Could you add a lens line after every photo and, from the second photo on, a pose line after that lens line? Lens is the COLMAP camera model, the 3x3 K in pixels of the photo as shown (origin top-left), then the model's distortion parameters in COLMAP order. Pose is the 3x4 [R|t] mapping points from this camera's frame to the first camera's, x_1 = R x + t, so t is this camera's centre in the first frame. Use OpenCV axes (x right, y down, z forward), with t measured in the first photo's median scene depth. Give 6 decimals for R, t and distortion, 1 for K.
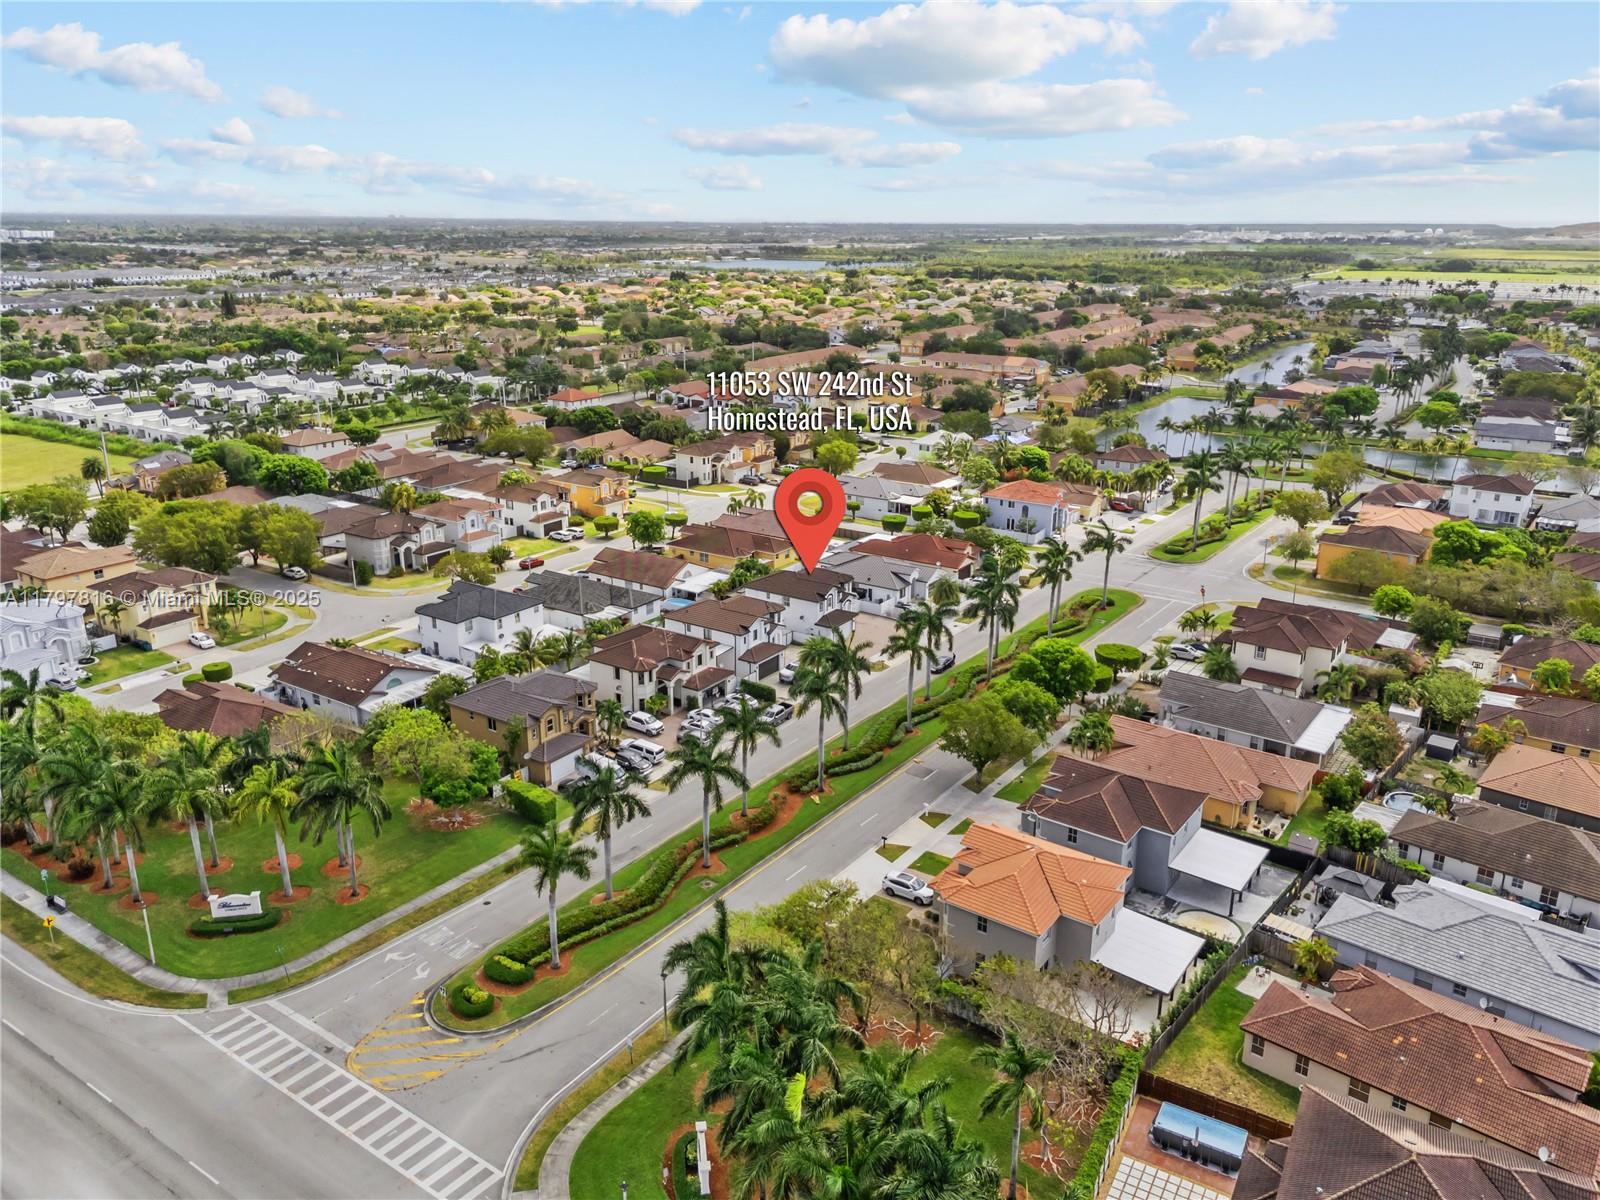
lens RADIAL K [[1174.5, 0, 799.7], [0, 1174.5, 590.9], [0, 0, 1]] dist [0.070210, -0.058457]
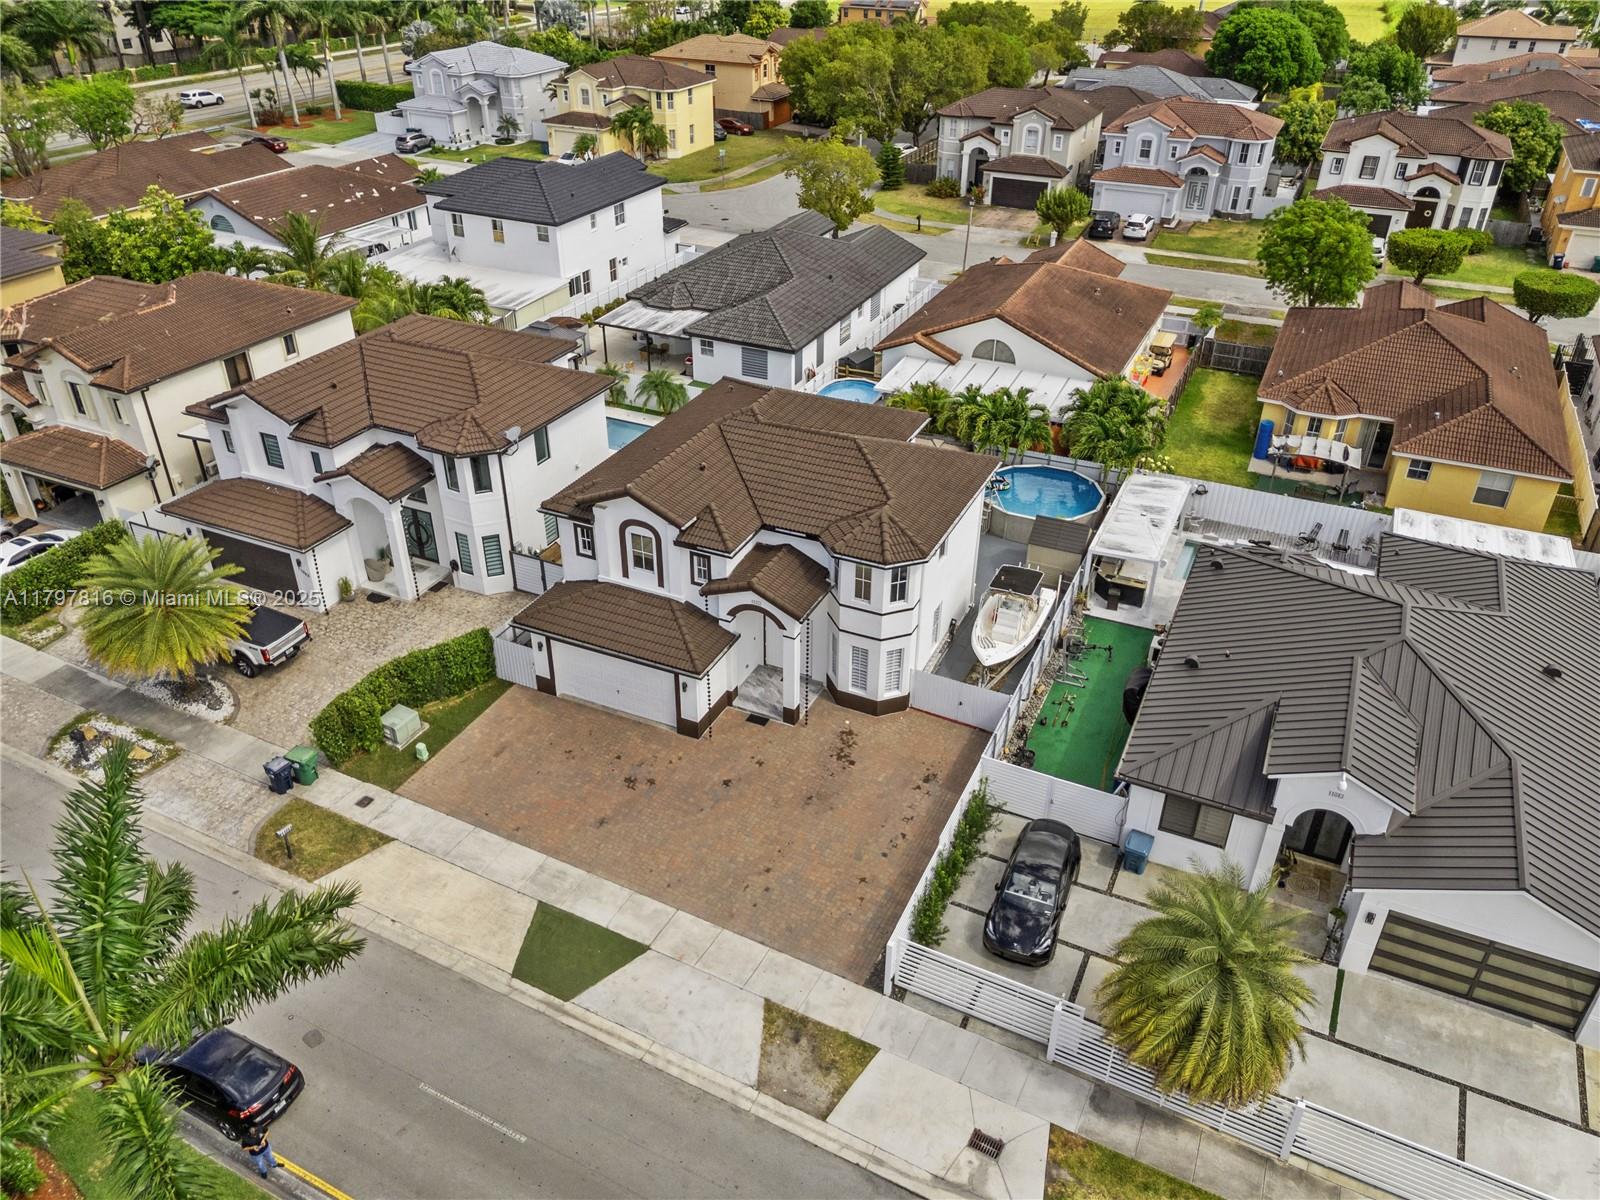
lens RADIAL K [[1174.5, 0, 799.7], [0, 1174.5, 590.9], [0, 0, 1]] dist [0.070210, -0.058457]
pose [[0.153290, 0.510462, -0.846127, 0.179159], [-0.305242, 0.838833, 0.450762, -0.076549], [0.939856, 0.189176, 0.284399, 0.731230]]
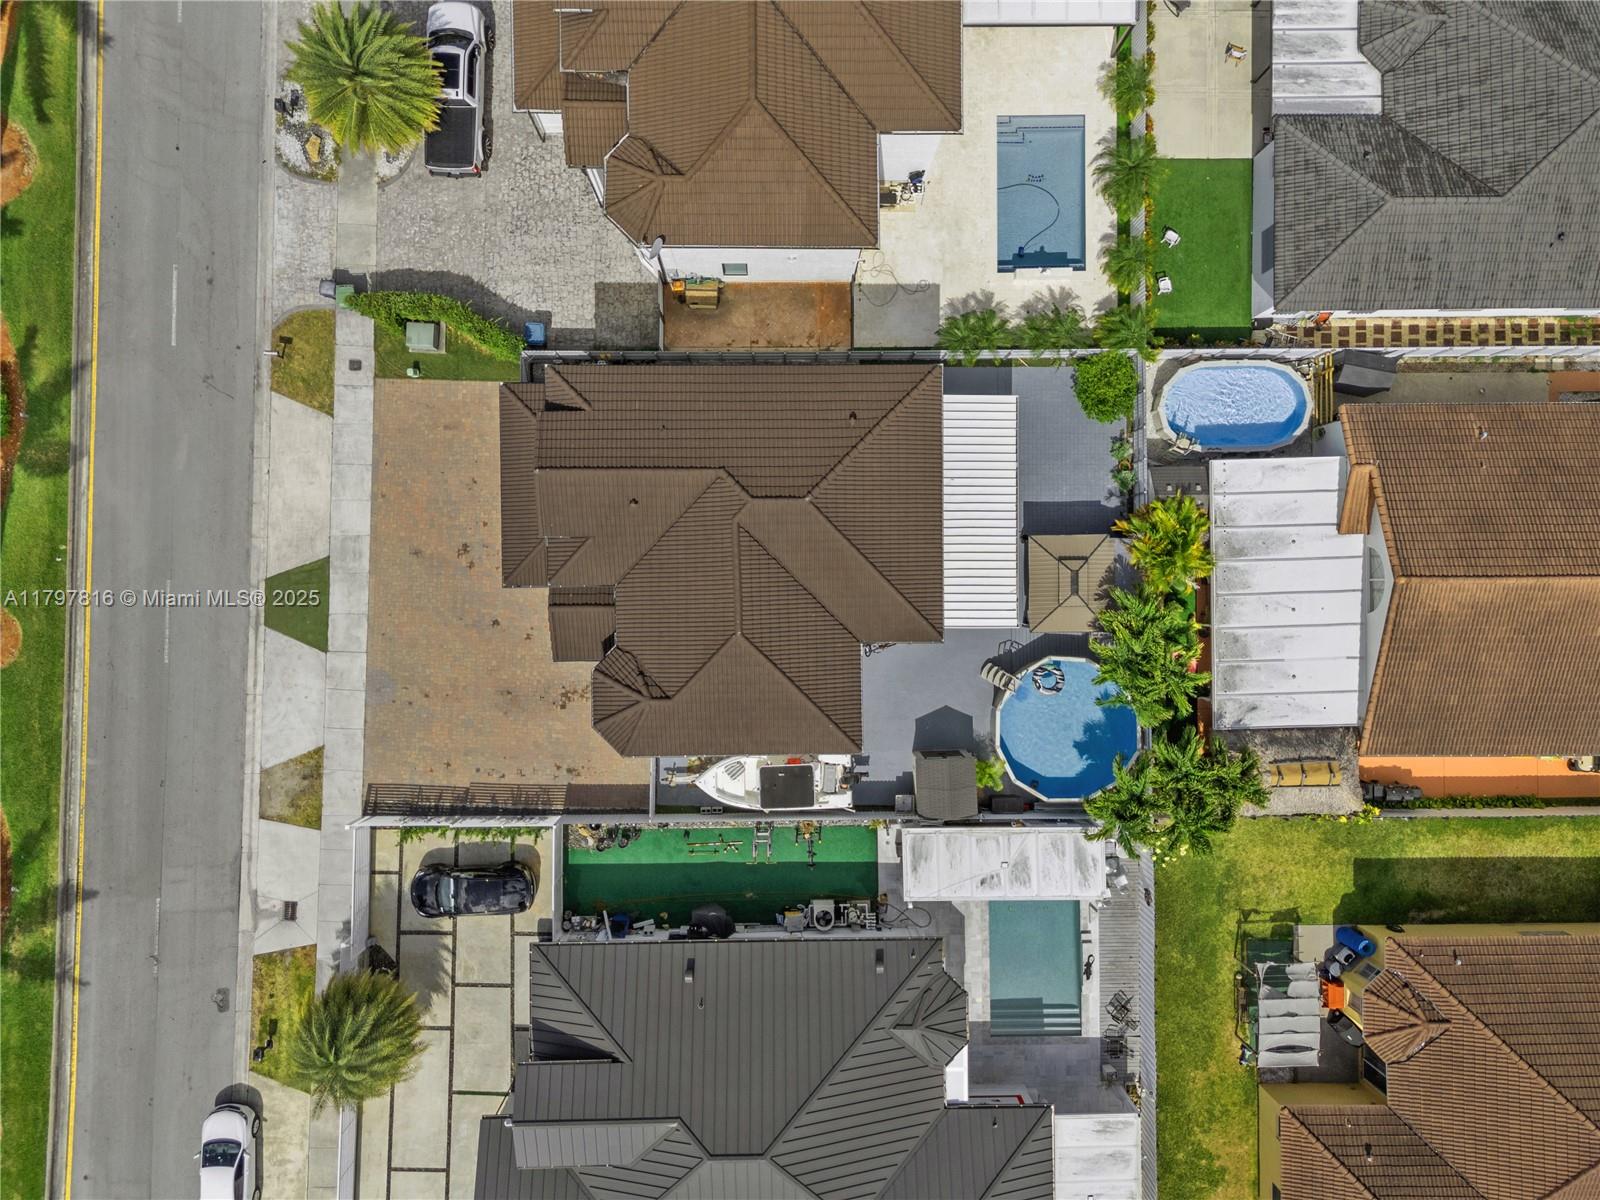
lens RADIAL K [[1174.5, 0, 799.7], [0, 1174.5, 590.9], [0, 0, 1]] dist [0.070210, -0.058457]
pose [[-0.827263, 0.561665, -0.012996, 0.001278], [-0.183489, -0.248250, 0.951159, -0.179143], [0.531006, 0.789243, 0.308427, 0.735177]]
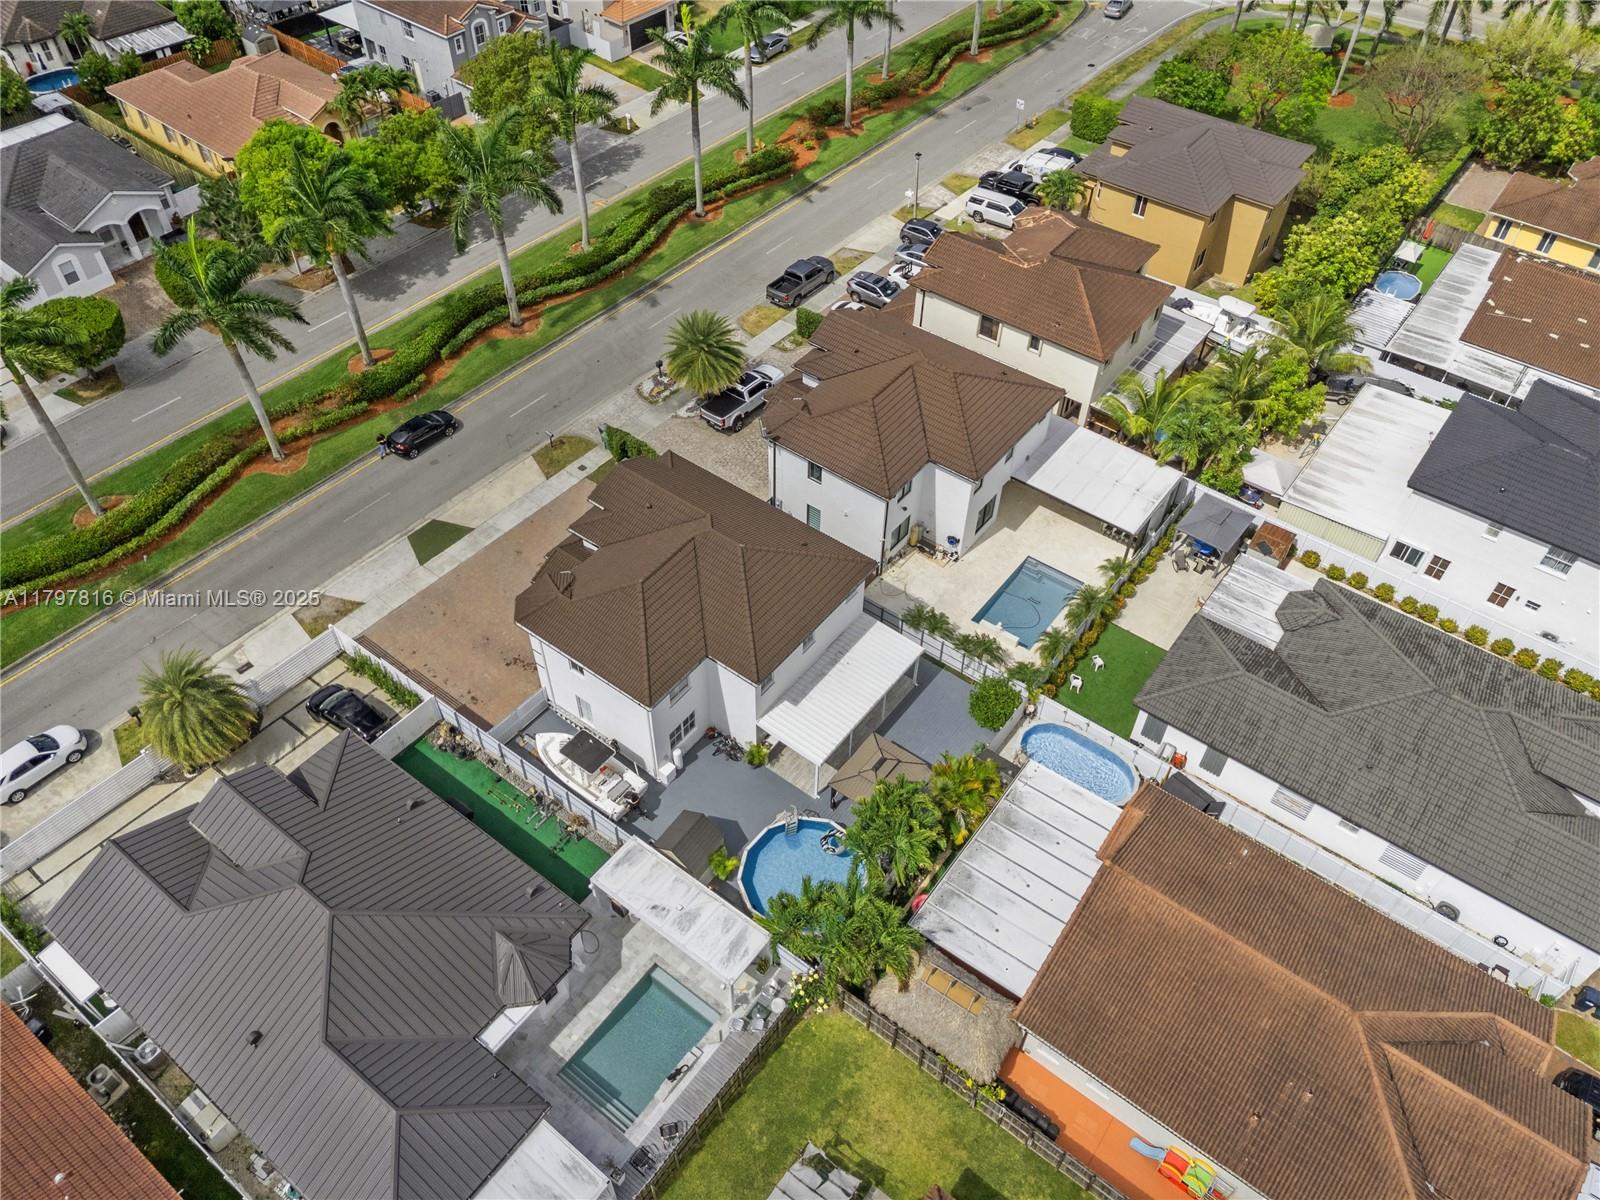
lens RADIAL K [[1174.5, 0, 799.7], [0, 1174.5, 590.9], [0, 0, 1]] dist [0.070210, -0.058457]
pose [[-0.998082, -0.057062, 0.024005, -0.027307], [-0.002660, 0.426934, 0.904279, -0.230112], [-0.061849, 0.902481, -0.426267, 0.889248]]
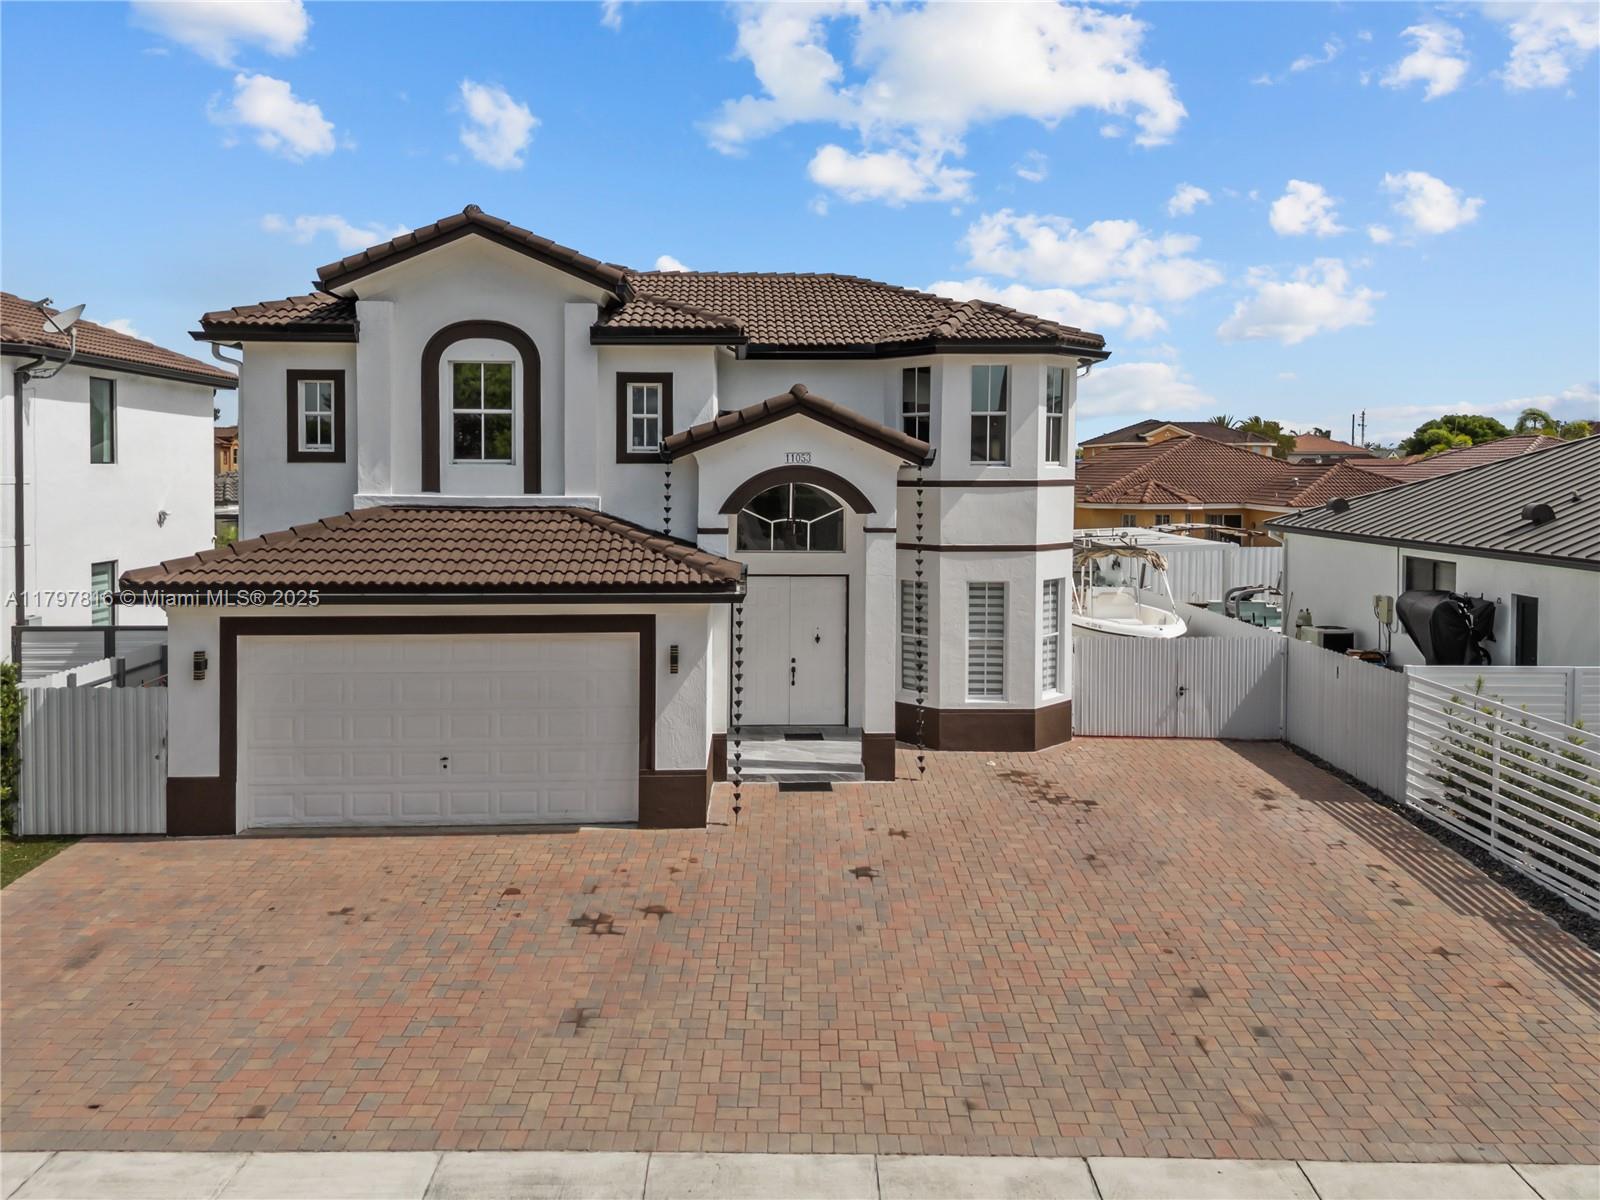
lens RADIAL K [[1216.4, 0, 796.2], [0, 1216.4, 487.4], [0, 0, 1]] dist [0.086324, -0.091383]
pose [[0.584213, 0.009363, -0.811546, 0.095174], [-0.244169, 0.955636, -0.164747, 0.020116], [0.774000, 0.294402, 0.560581, 0.731662]]
